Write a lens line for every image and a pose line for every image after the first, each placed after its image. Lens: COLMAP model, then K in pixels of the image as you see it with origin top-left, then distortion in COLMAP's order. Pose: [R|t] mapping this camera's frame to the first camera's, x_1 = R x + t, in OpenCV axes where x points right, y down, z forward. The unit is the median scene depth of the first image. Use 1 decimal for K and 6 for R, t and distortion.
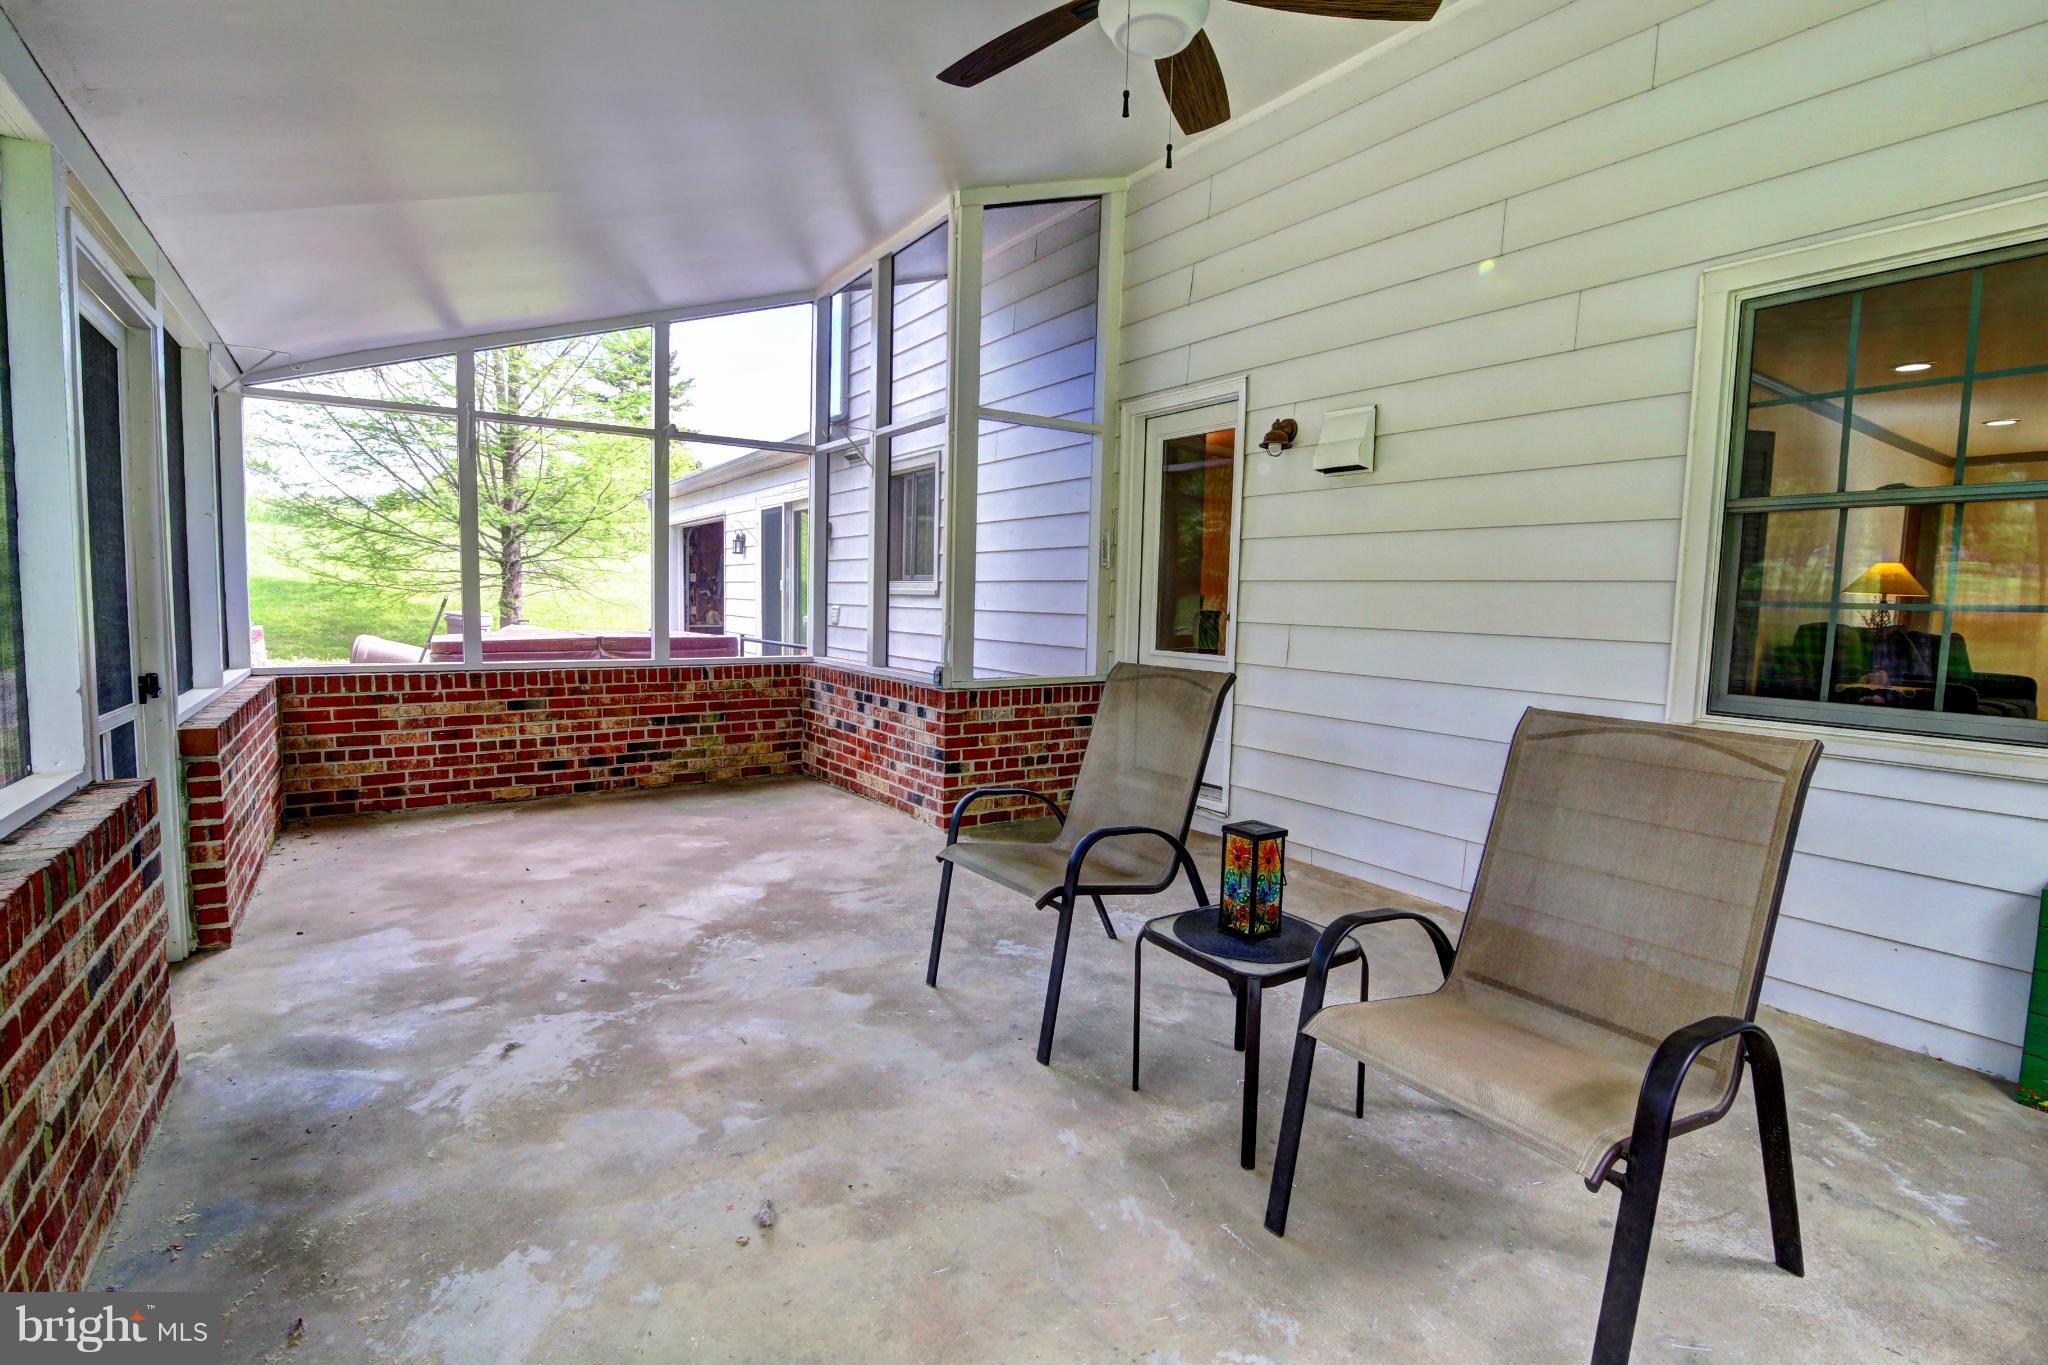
lens RADIAL K [[933.8, 0, 1027.2], [0, 933.8, 675.7], [0, 0, 1]] dist [-0.016897, -0.000502]
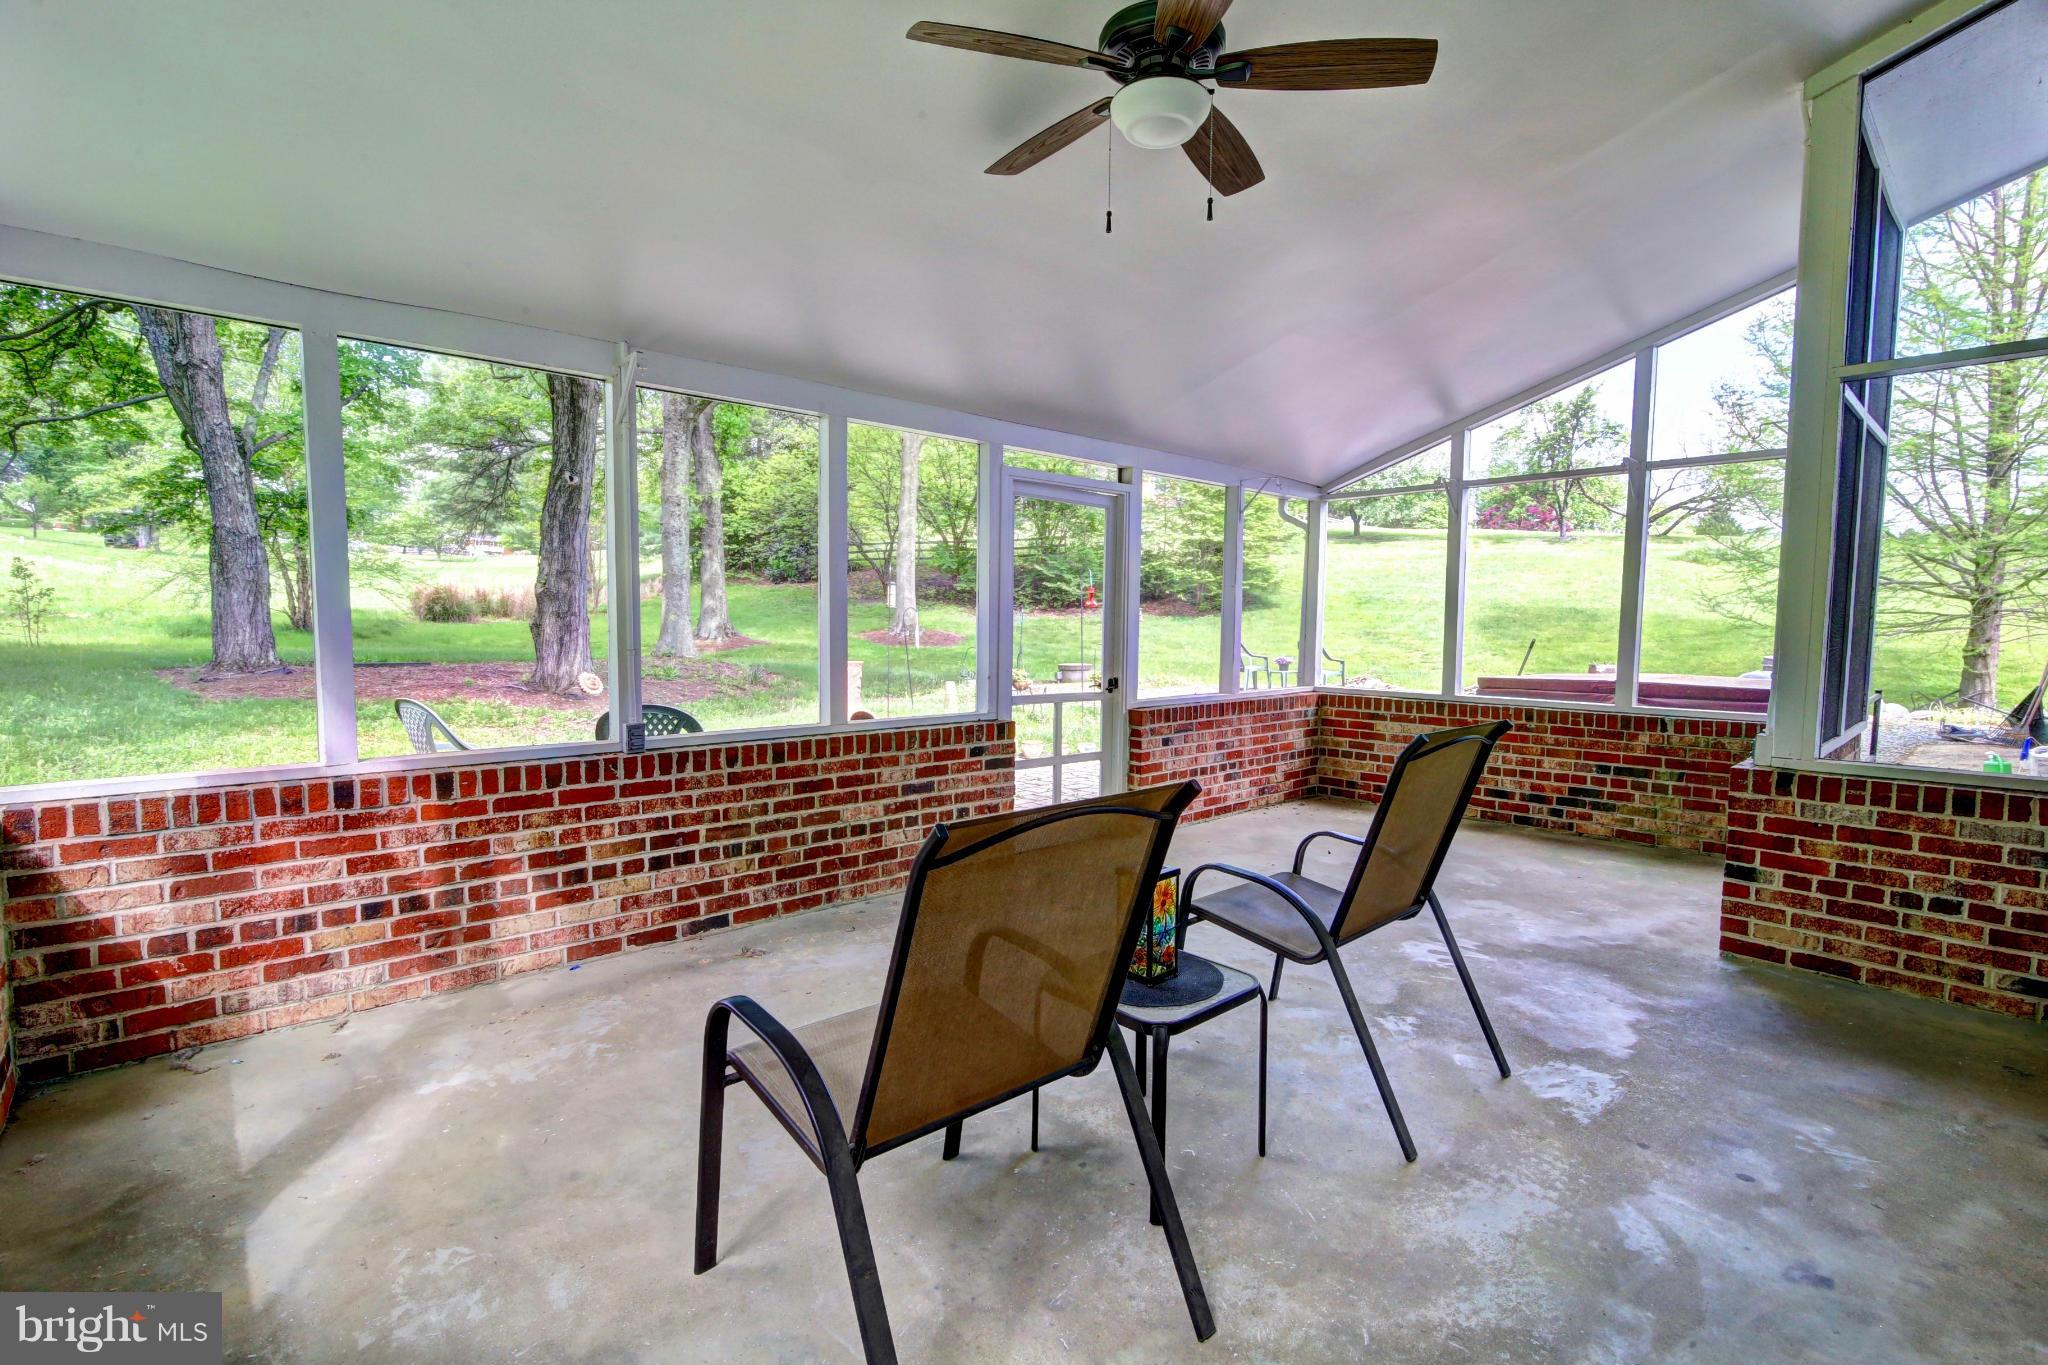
lens RADIAL K [[933.8, 0, 1021.3], [0, 933.8, 685.3], [0, 0, 1]] dist [-0.016897, -0.000502]
pose [[0.146854, 0.050518, -0.987867, 0.463431], [-0.087085, 0.995477, 0.037962, -0.021804], [0.985317, 0.080453, 0.150589, 0.272443]]
